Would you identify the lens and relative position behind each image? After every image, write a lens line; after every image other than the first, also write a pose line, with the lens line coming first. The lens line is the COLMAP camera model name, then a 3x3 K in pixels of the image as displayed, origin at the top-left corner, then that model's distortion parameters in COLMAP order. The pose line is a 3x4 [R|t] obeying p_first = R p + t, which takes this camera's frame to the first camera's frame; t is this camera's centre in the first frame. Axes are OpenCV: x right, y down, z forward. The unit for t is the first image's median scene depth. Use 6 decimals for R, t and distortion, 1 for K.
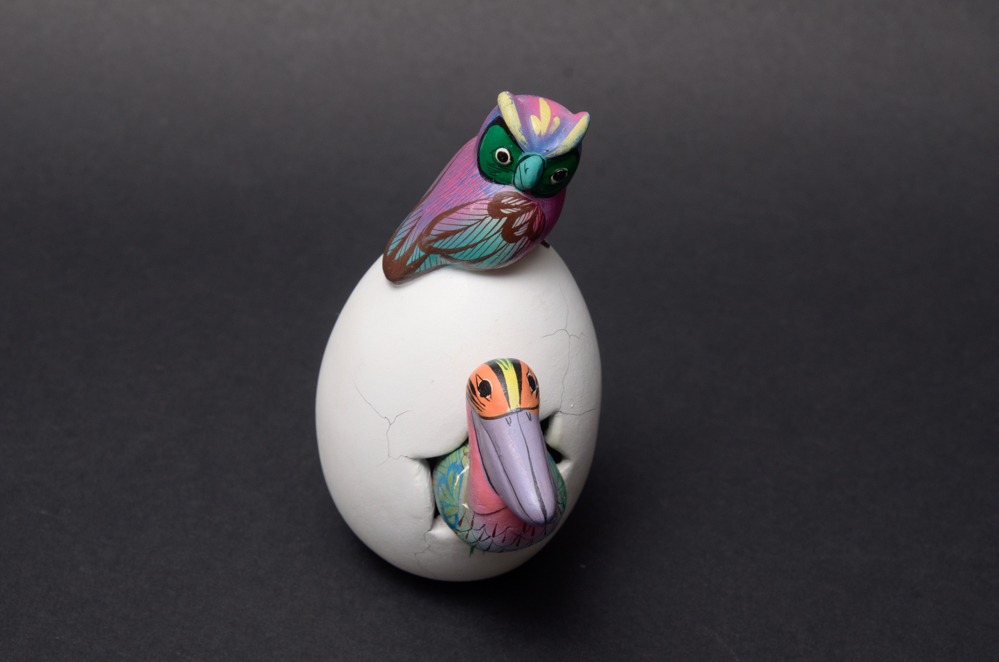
lens RADIAL K [[1758.2, 0, 492.8], [0, 1758.2, 323.4], [0, 0, 1]] dist [0.097753, 0.000000]
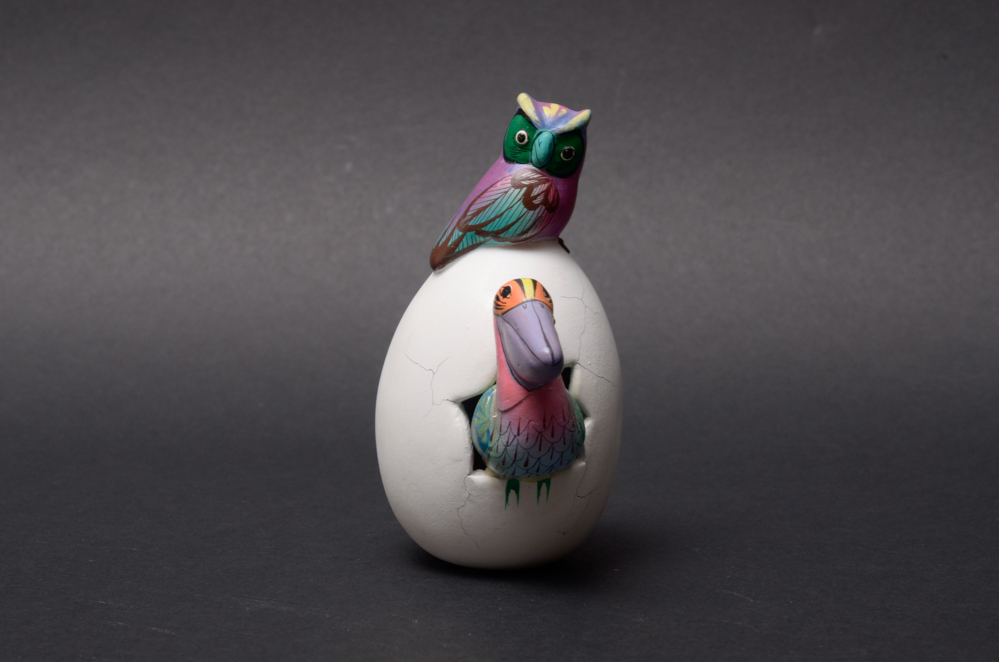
lens RADIAL K [[2095.6, 0, 493.3], [0, 2095.6, 380.0], [0, 0, 1]] dist [0.106315, 0.000000]
pose [[0.996449, -0.035677, -0.076268, 0.090950], [-0.001883, 0.896129, -0.443789, 0.704333], [0.084179, 0.442357, 0.892880, -0.255702]]
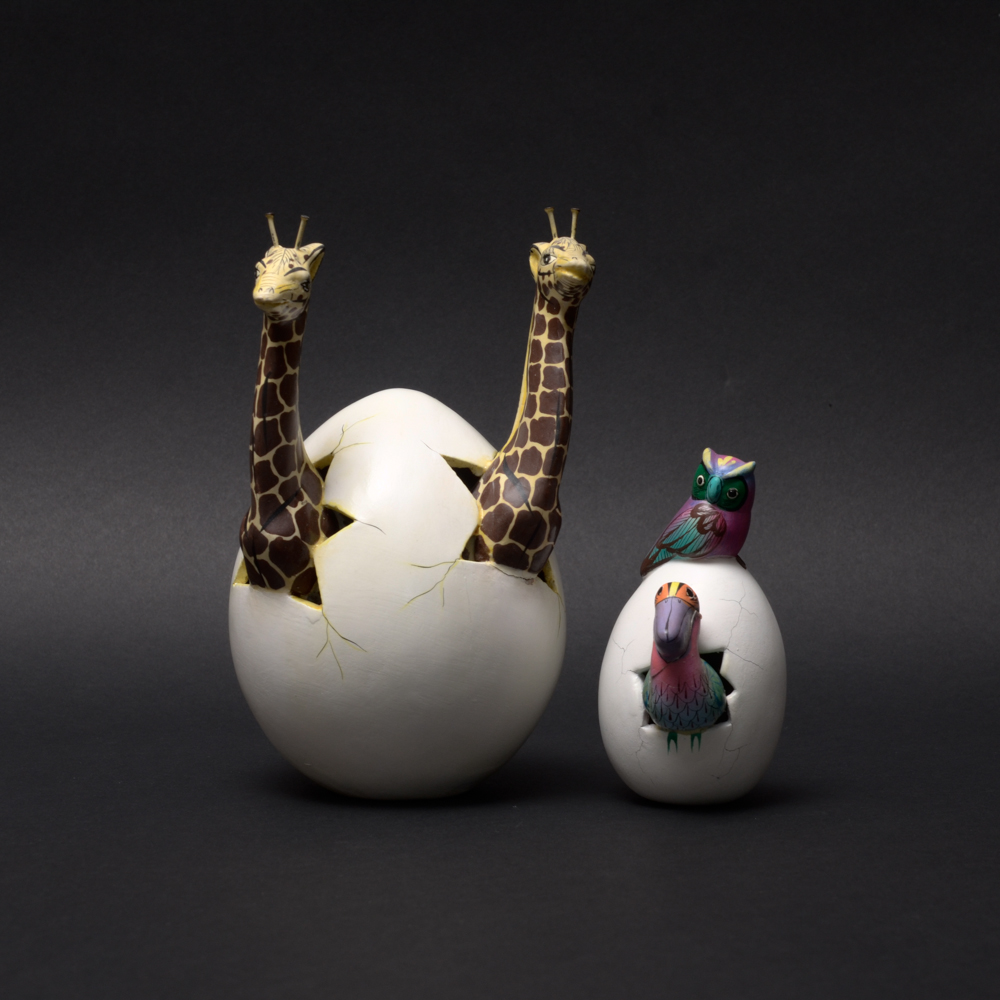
lens RADIAL K [[2644.0, 0, 525.1], [0, 2644.0, 575.6], [0, 0, 1]] dist [0.070913, 0.000000]
pose [[0.997388, -0.046697, 0.055100, -0.184605], [0.068194, 0.860183, -0.505405, 1.303170], [-0.023795, 0.507843, 0.861121, -1.205232]]
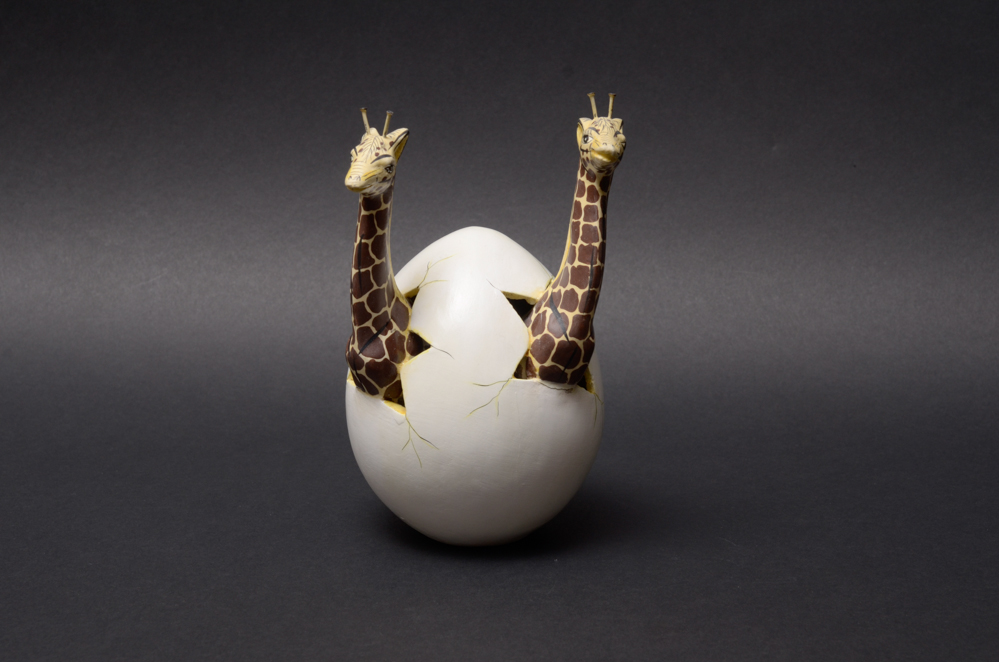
lens RADIAL K [[1758.2, 0, 493.8], [0, 1758.2, 354.0], [0, 0, 1]] dist [0.097753, 0.000000]
pose [[0.996297, -0.028179, -0.081232, 0.037242], [-0.003951, 0.928766, -0.370646, 0.802013], [0.085890, 0.369595, 0.925215, -1.050822]]
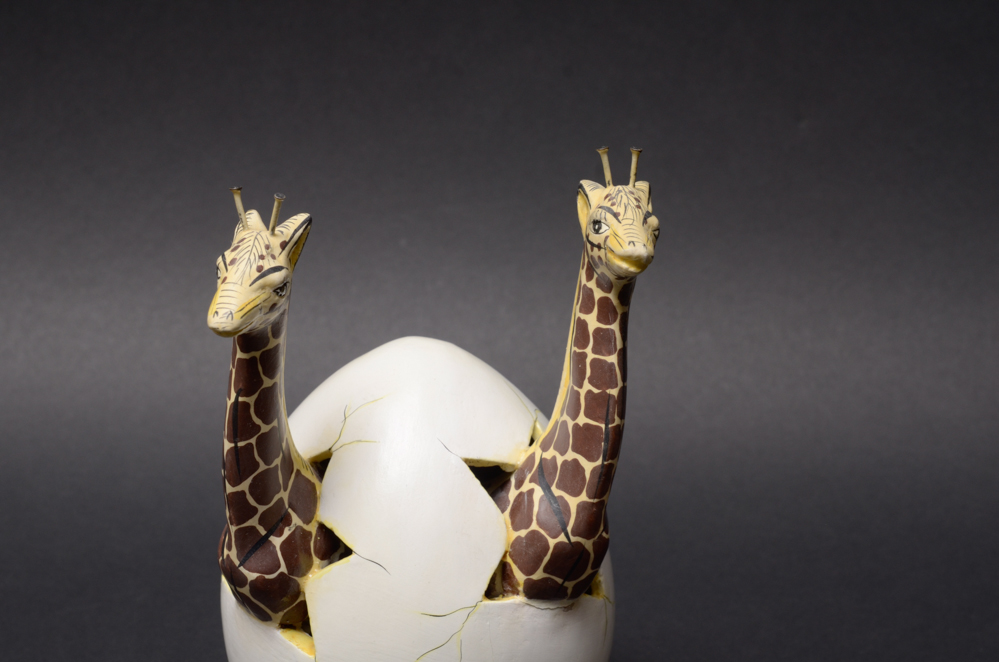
lens RADIAL K [[1758.2, 0, 489.2], [0, 1758.2, 356.0], [0, 0, 1]] dist [0.097753, 0.000000]
pose [[0.998899, -0.036835, -0.029035, -0.059824], [0.027476, 0.961270, -0.274234, 0.247531], [0.038012, 0.273134, 0.961225, -0.441362]]
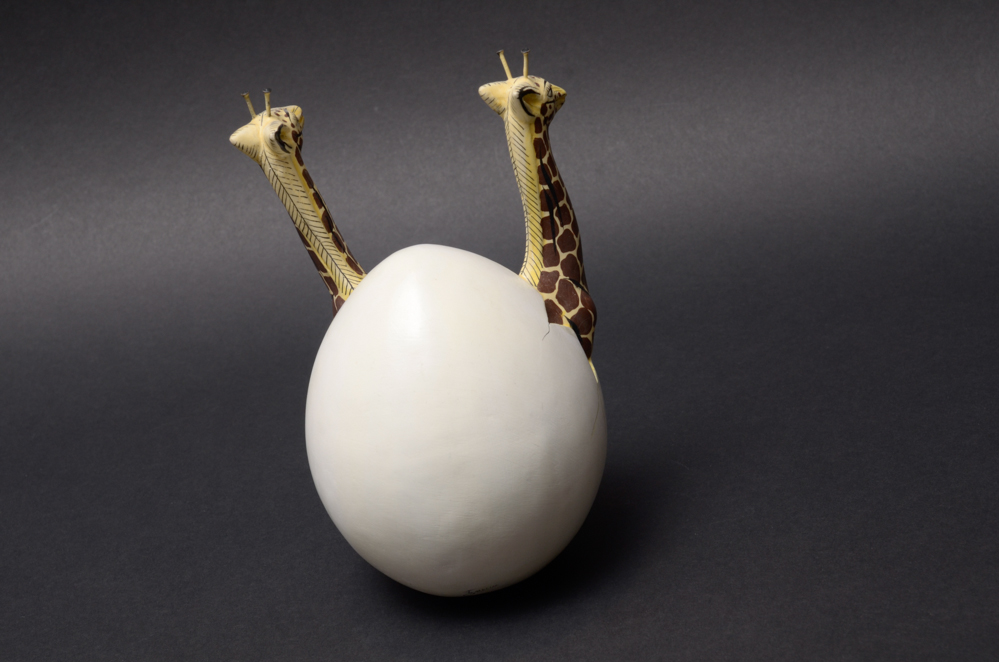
lens RADIAL K [[1758.2, 0, 500.0], [0, 1758.2, 331.8], [0, 0, 1]] dist [0.097753, 0.000000]
pose [[0.976774, -0.191479, -0.096173, 0.165293], [0.170068, 0.965816, -0.195644, 0.421523], [0.130347, 0.174744, 0.975948, -0.996592]]
